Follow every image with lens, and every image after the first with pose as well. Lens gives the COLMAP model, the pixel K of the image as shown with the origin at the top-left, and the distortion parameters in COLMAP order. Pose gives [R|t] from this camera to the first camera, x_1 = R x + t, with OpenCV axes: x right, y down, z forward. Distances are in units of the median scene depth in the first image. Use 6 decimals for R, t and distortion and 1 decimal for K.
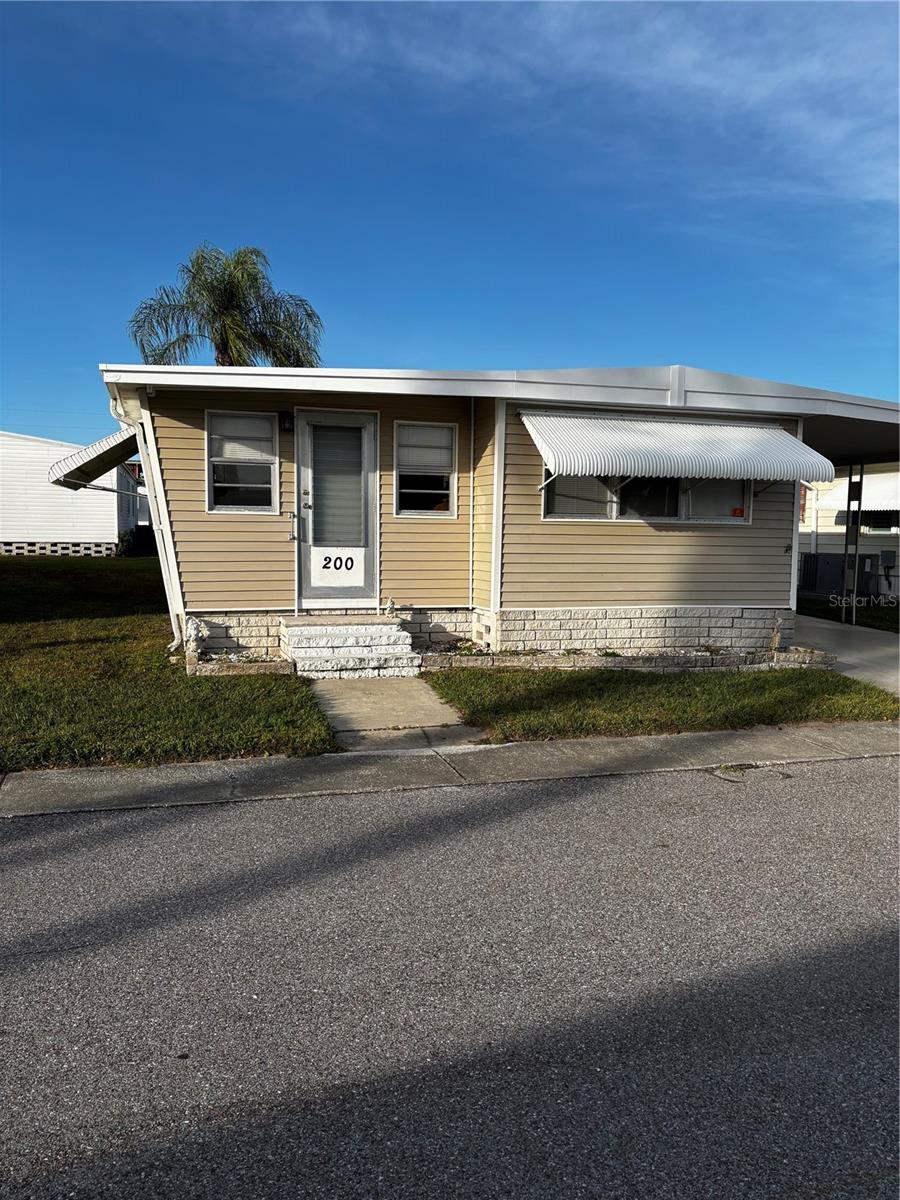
lens RADIAL K [[918.9, 0, 441.1], [0, 918.9, 612.6], [0, 0, 1]] dist [0.073846, -0.070242]
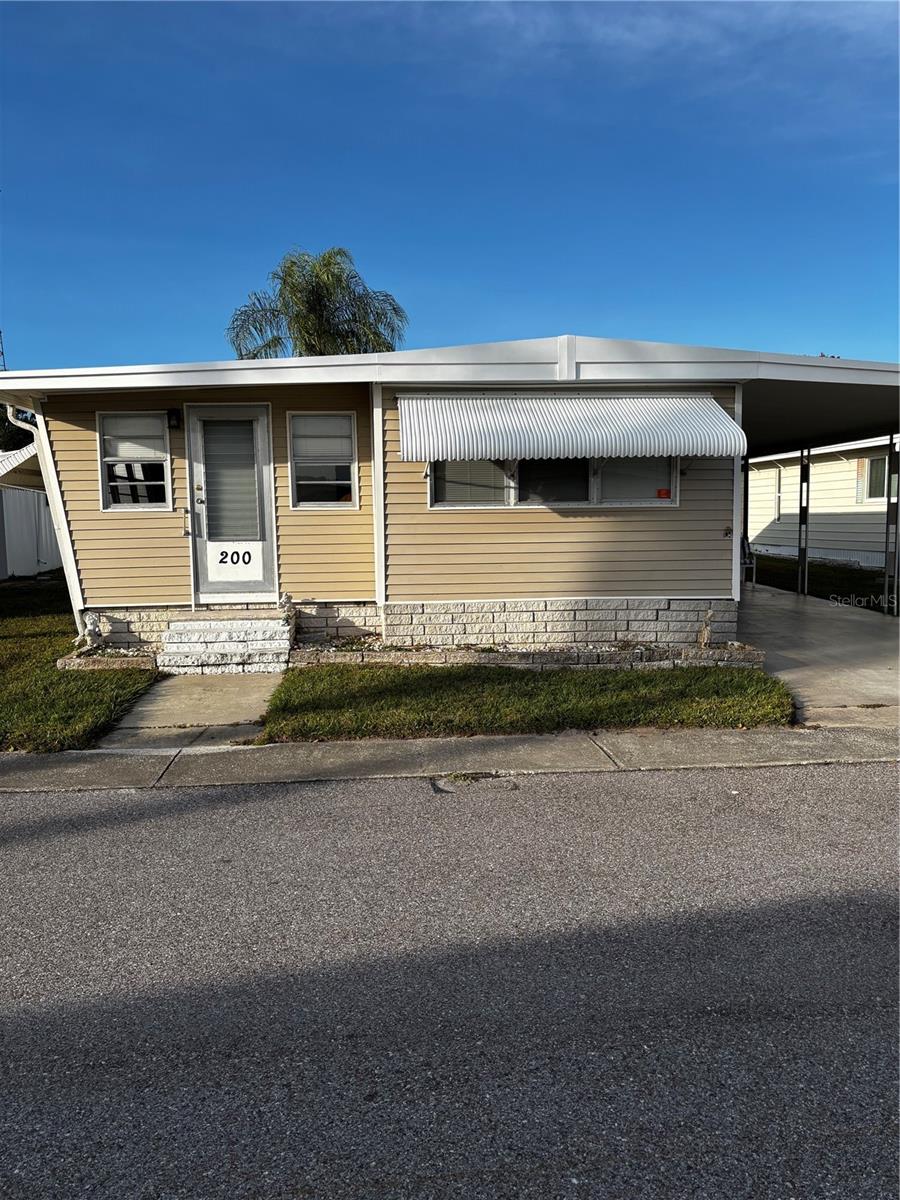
lens RADIAL K [[918.9, 0, 441.1], [0, 918.9, 612.6], [0, 0, 1]] dist [0.073846, -0.070242]
pose [[0.974067, -0.005185, -0.226201, 0.337395], [0.007583, 0.999924, 0.009732, -0.002307], [0.226133, -0.011195, 0.974032, 0.075341]]
